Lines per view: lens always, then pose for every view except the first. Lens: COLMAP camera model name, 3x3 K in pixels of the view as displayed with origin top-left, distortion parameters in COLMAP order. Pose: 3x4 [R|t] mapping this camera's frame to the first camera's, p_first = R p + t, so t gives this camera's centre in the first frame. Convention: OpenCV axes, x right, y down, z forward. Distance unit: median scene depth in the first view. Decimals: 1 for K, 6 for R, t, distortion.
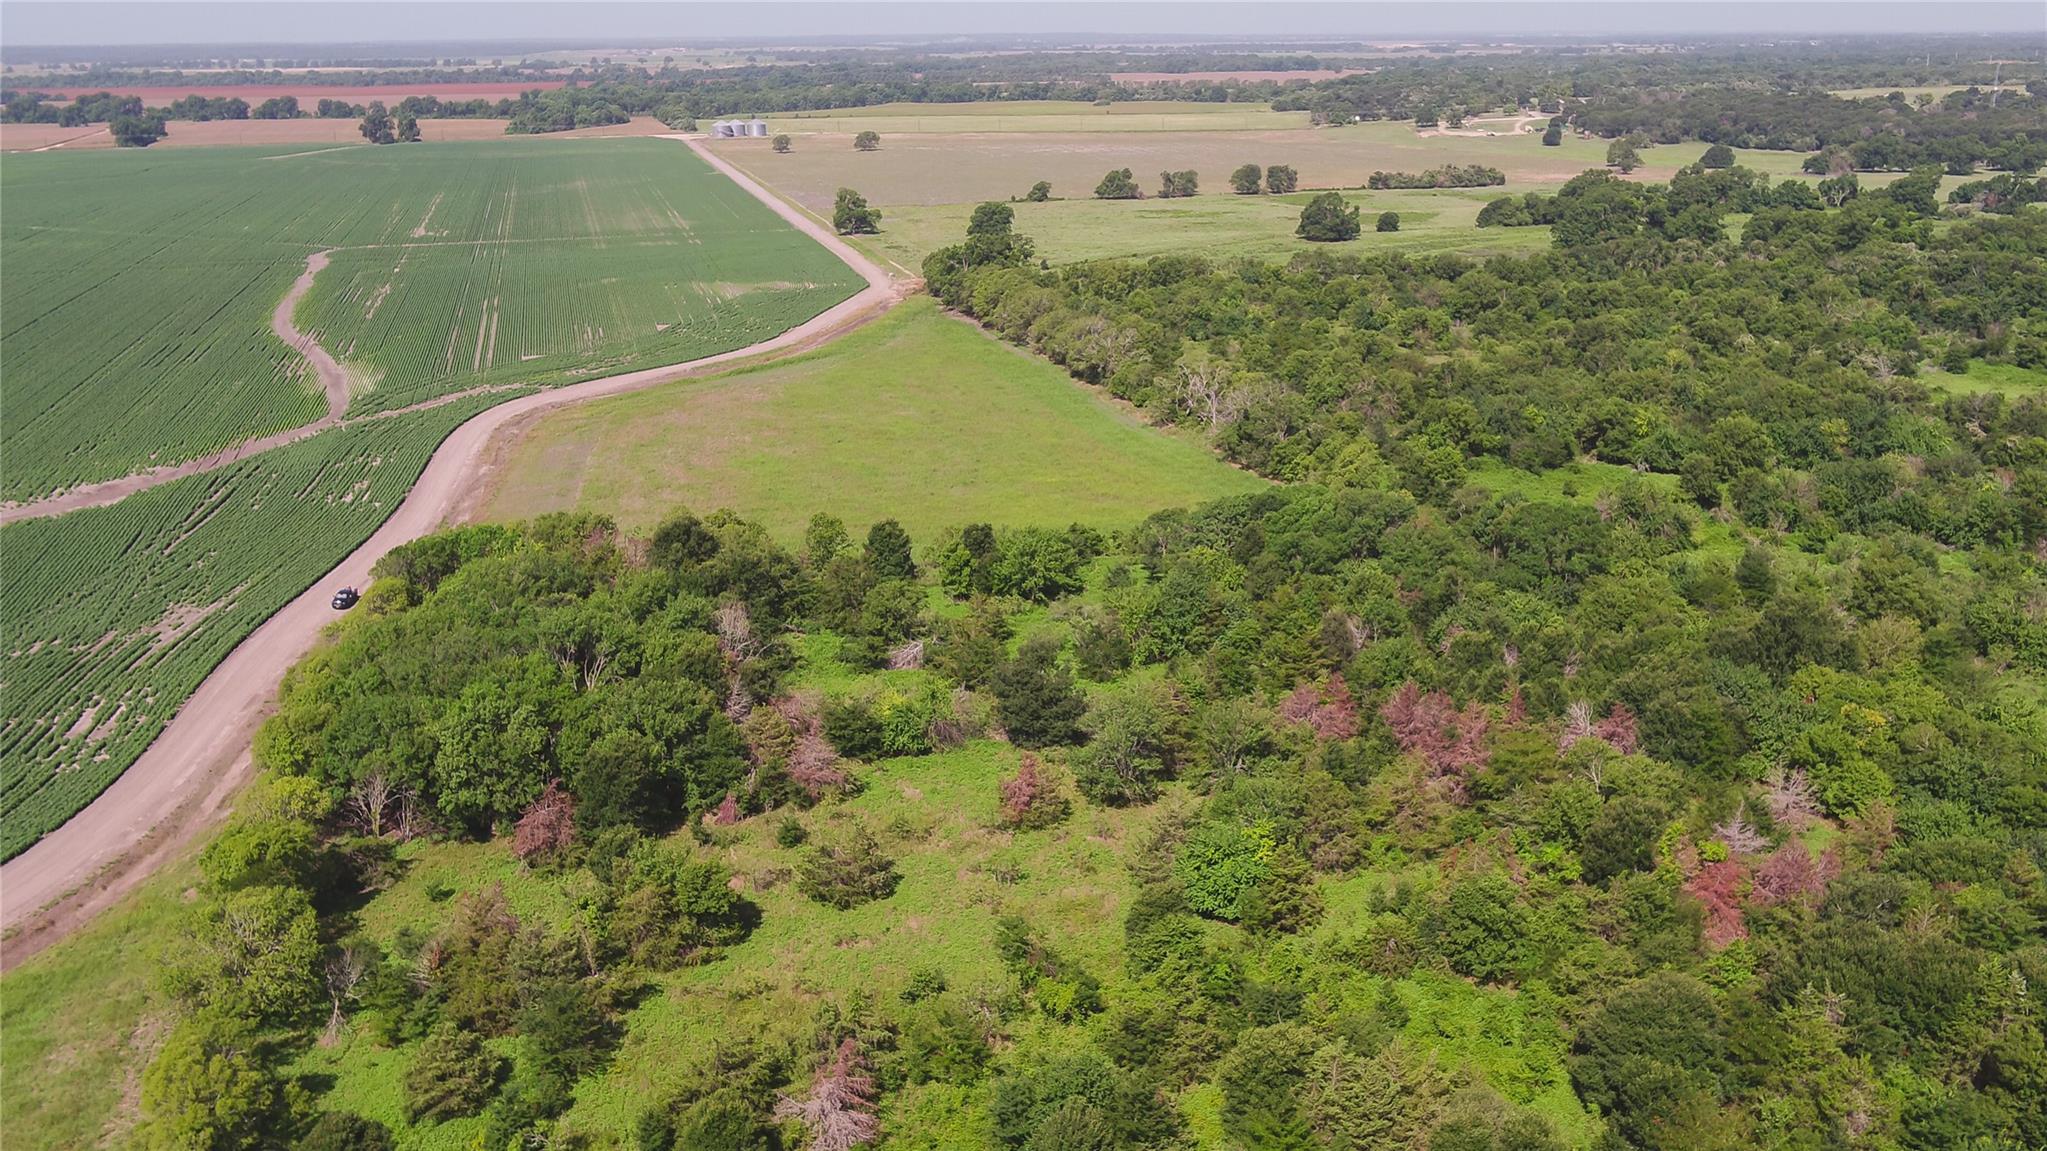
lens RADIAL K [[1887.1, 0, 974.7], [0, 1887.1, 579.2], [0, 0, 1]] dist [0.003530, 0.001926]
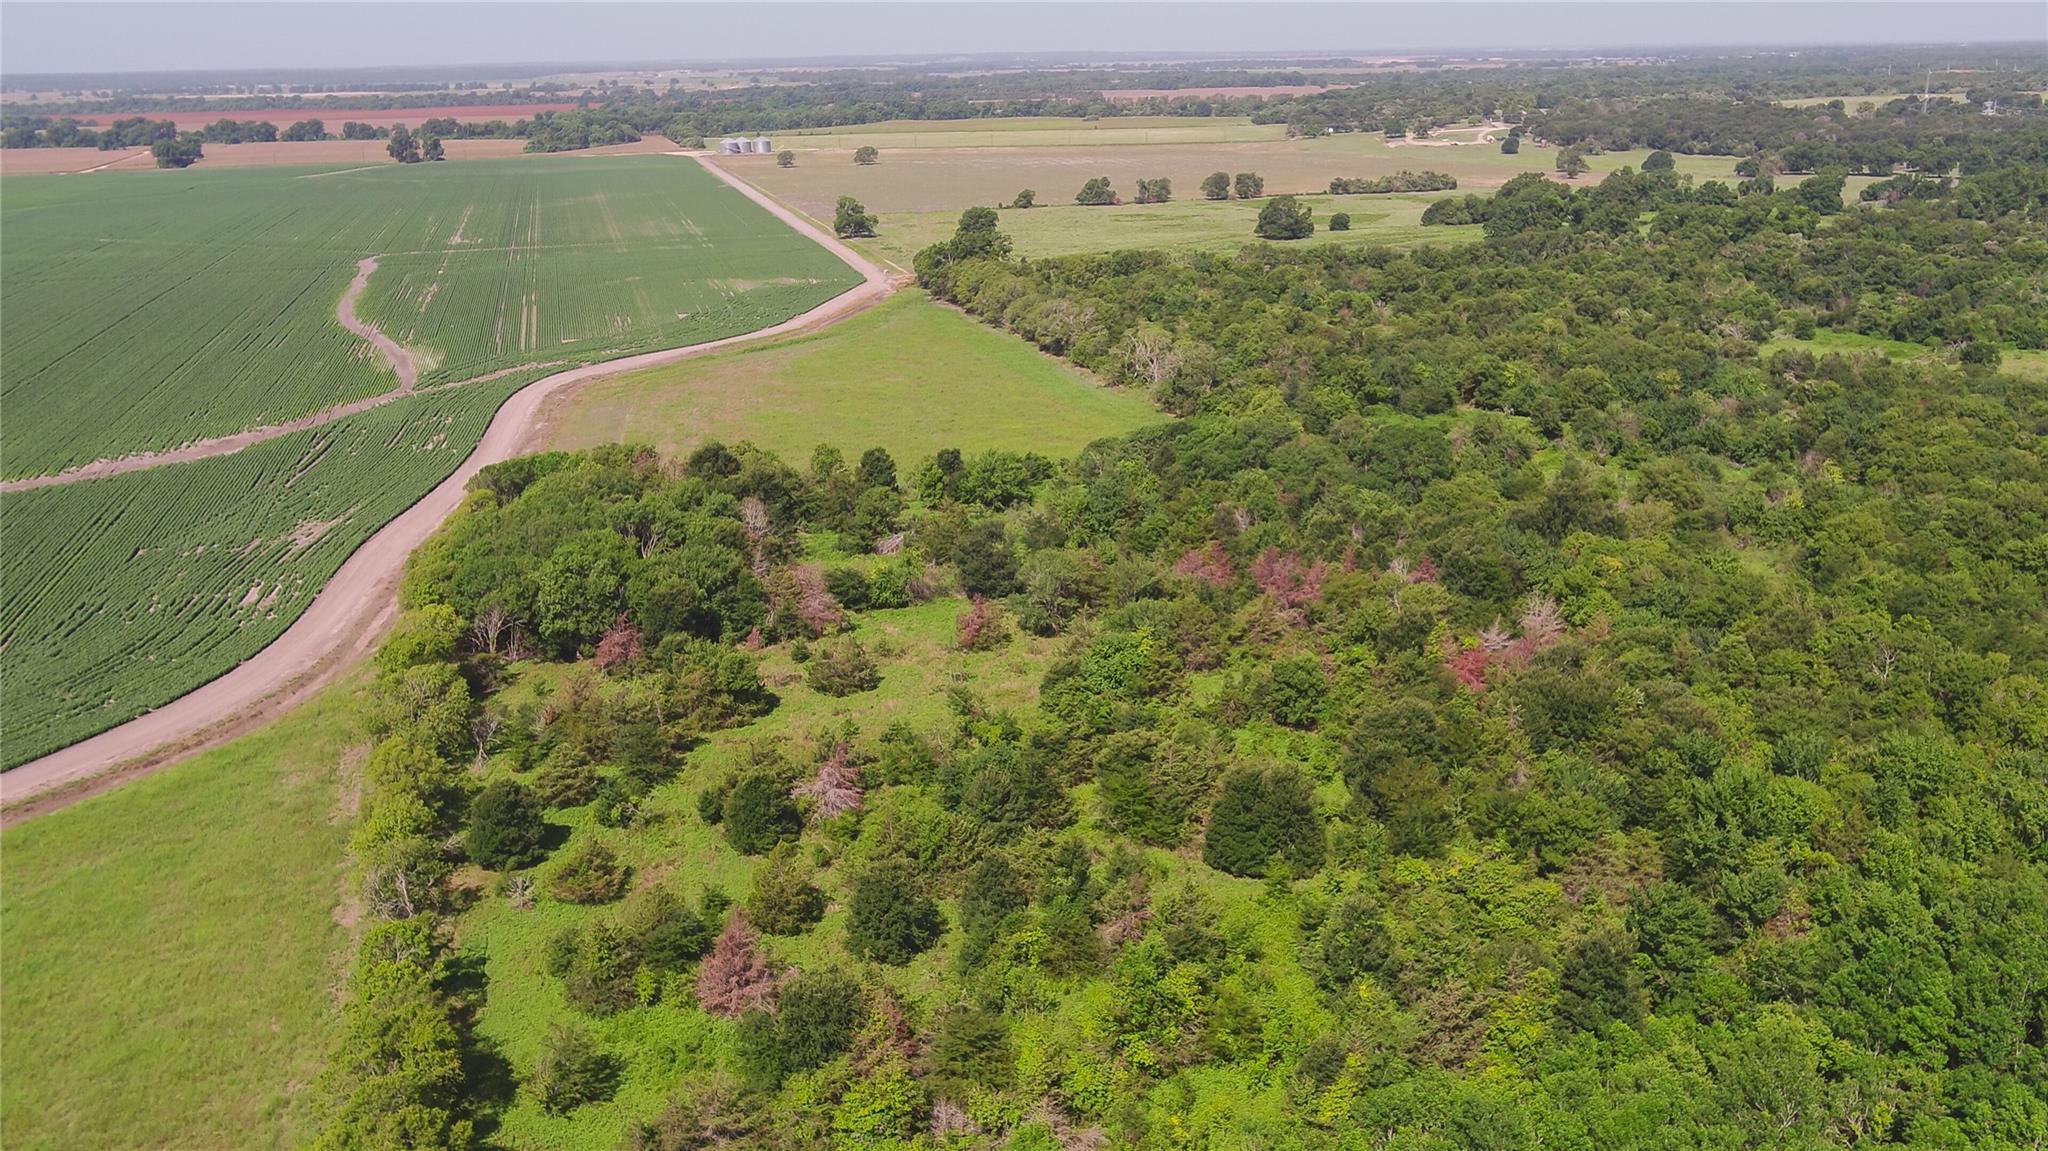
lens RADIAL K [[1888.0, 0, 975.2], [0, 1888.0, 579.2], [0, 0, 1]] dist [0.003530, 0.001926]
pose [[0.999958, -0.008686, -0.003042, 0.017416], [0.008656, 0.999916, -0.009595, 0.054156], [0.003125, 0.009569, 0.999949, -0.192188]]
